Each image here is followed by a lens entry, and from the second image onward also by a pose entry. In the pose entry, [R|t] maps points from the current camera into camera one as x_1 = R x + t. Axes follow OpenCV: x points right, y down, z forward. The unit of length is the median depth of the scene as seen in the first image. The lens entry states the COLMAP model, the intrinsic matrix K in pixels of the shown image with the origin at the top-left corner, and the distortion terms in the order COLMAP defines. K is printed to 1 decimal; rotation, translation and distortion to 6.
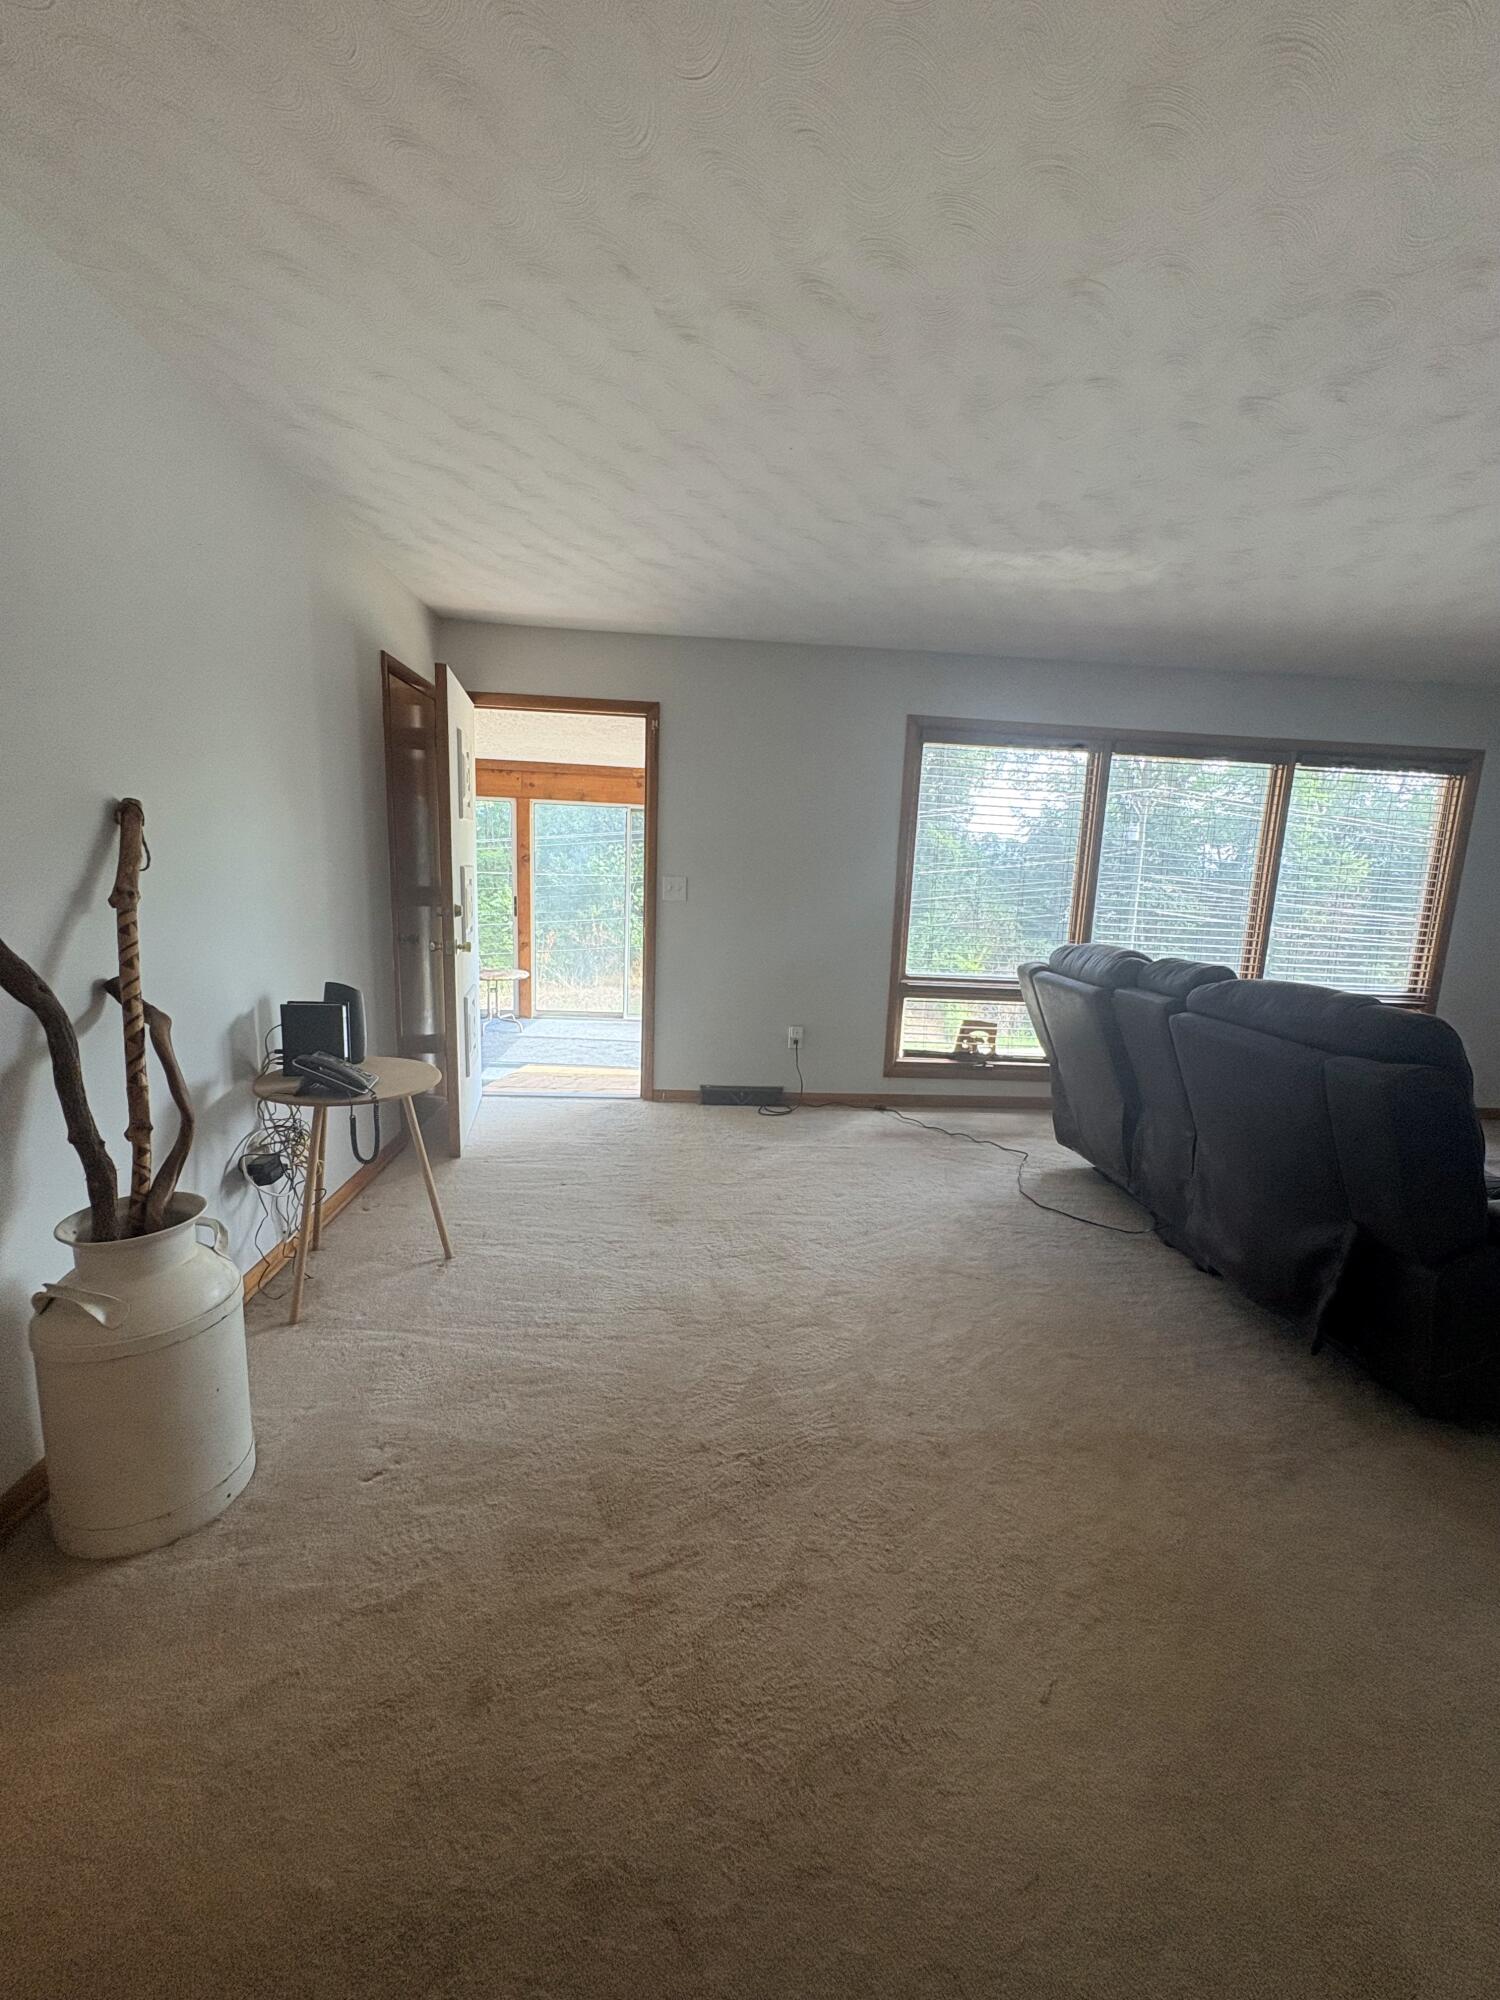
lens RADIAL K [[797.4, 0, 753.0], [0, 797.4, 999.5], [0, 0, 1]] dist [0.000616, -0.000458]
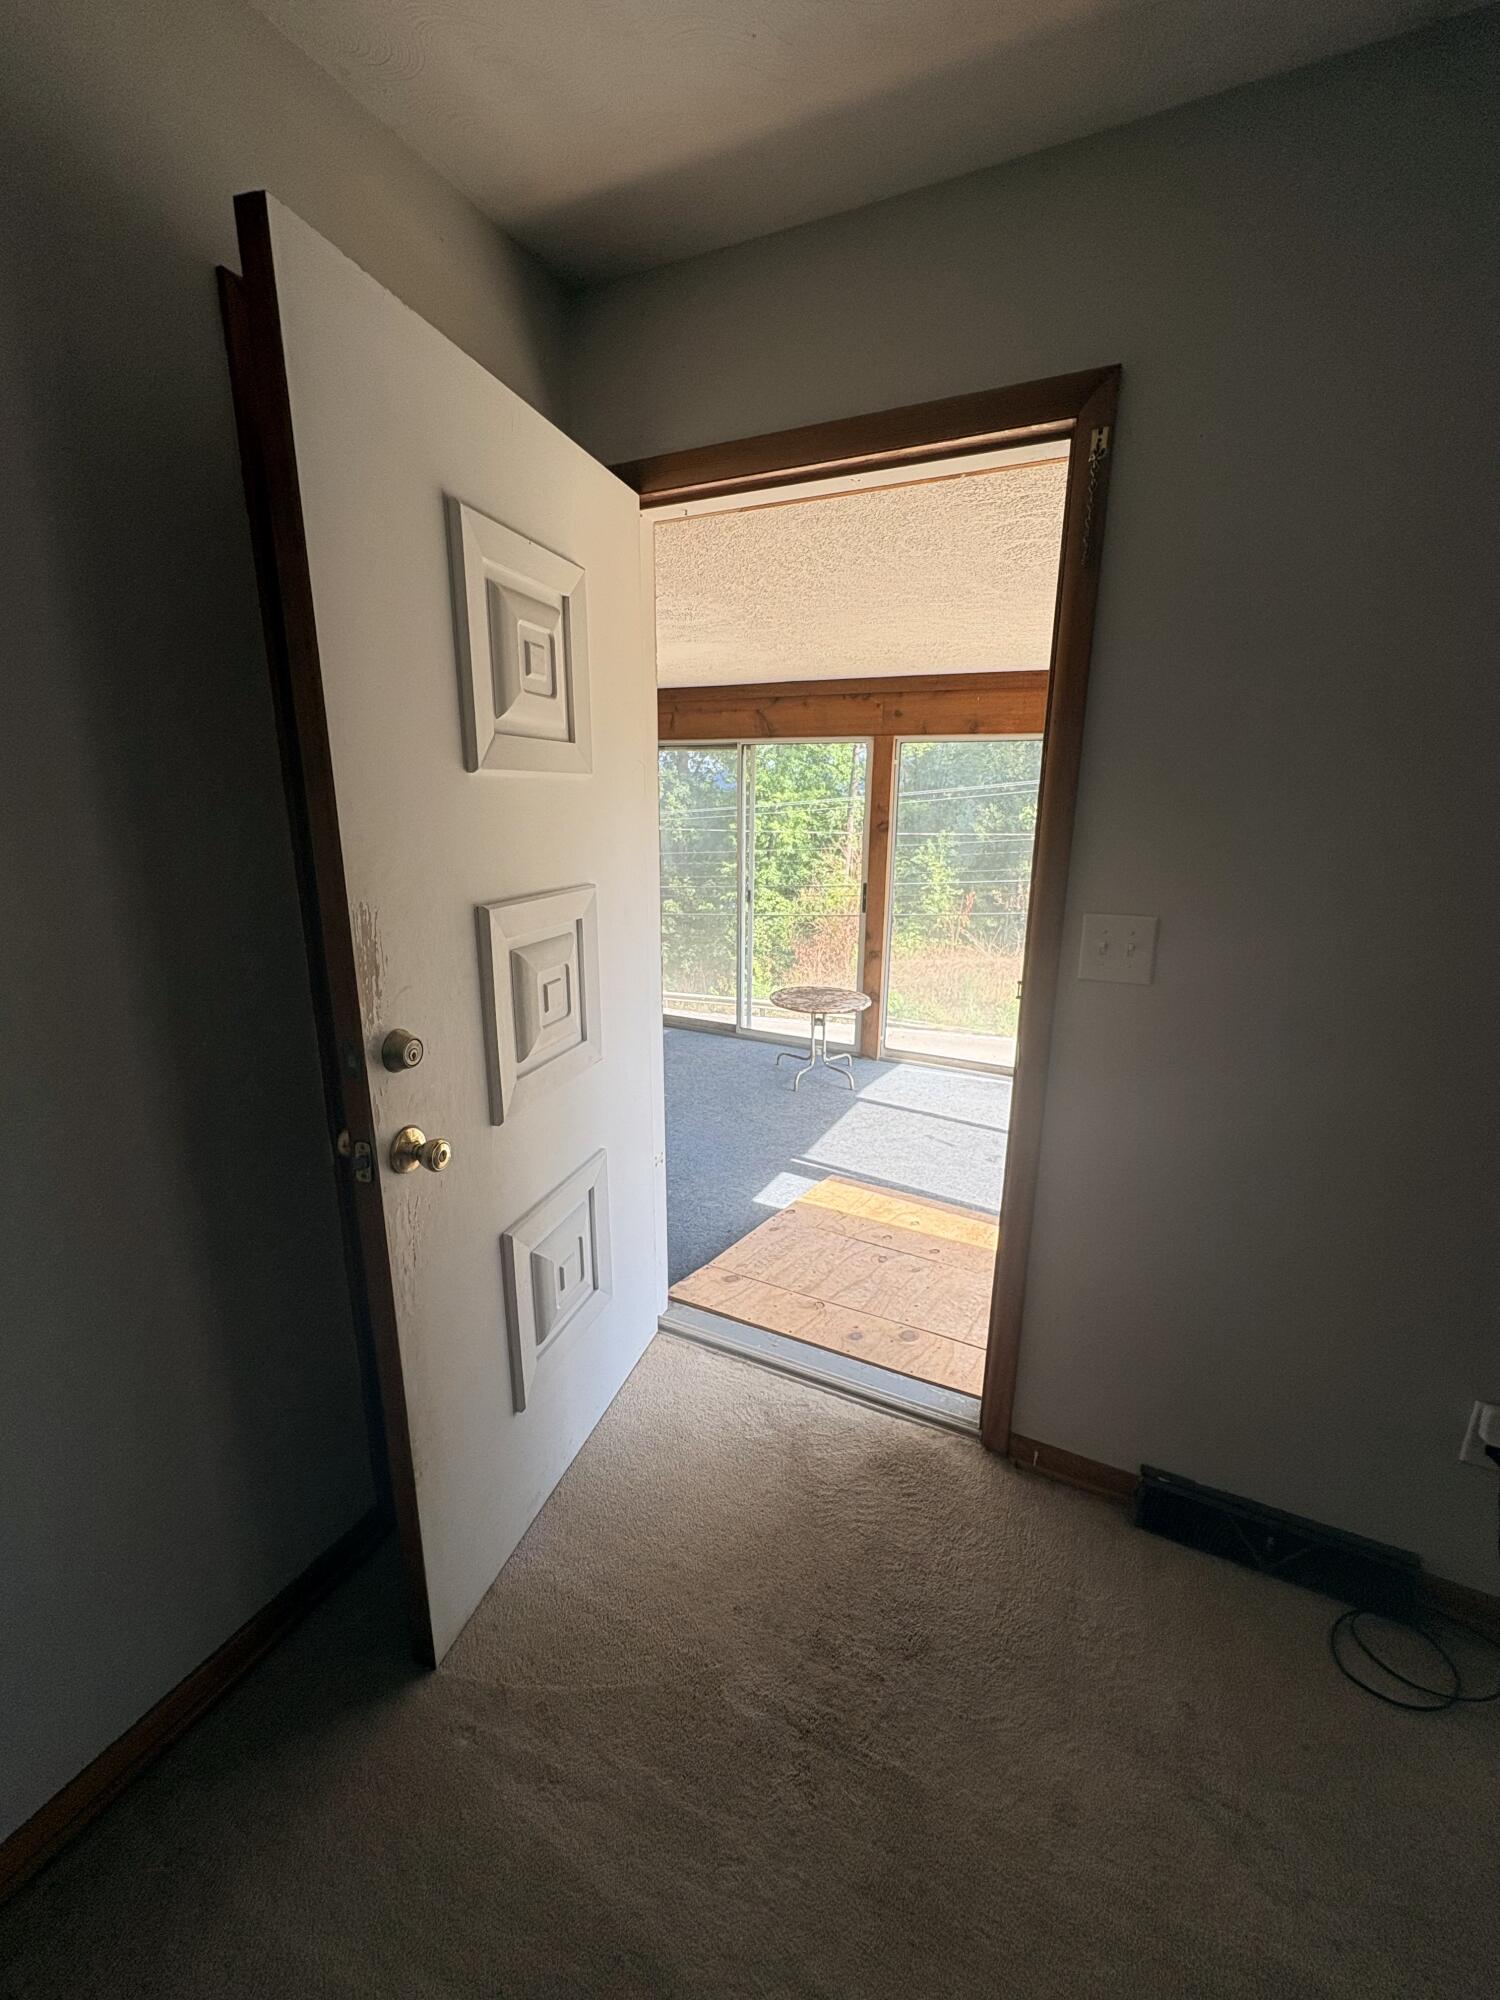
lens RADIAL K [[797.4, 0, 753.0], [0, 797.4, 999.5], [0, 0, 1]] dist [0.000616, -0.000458]
pose [[0.865347, 0.093235, -0.492424, -0.062043], [-0.063441, 0.995018, 0.076908, -0.131953], [0.497141, -0.035312, 0.866951, 0.613224]]
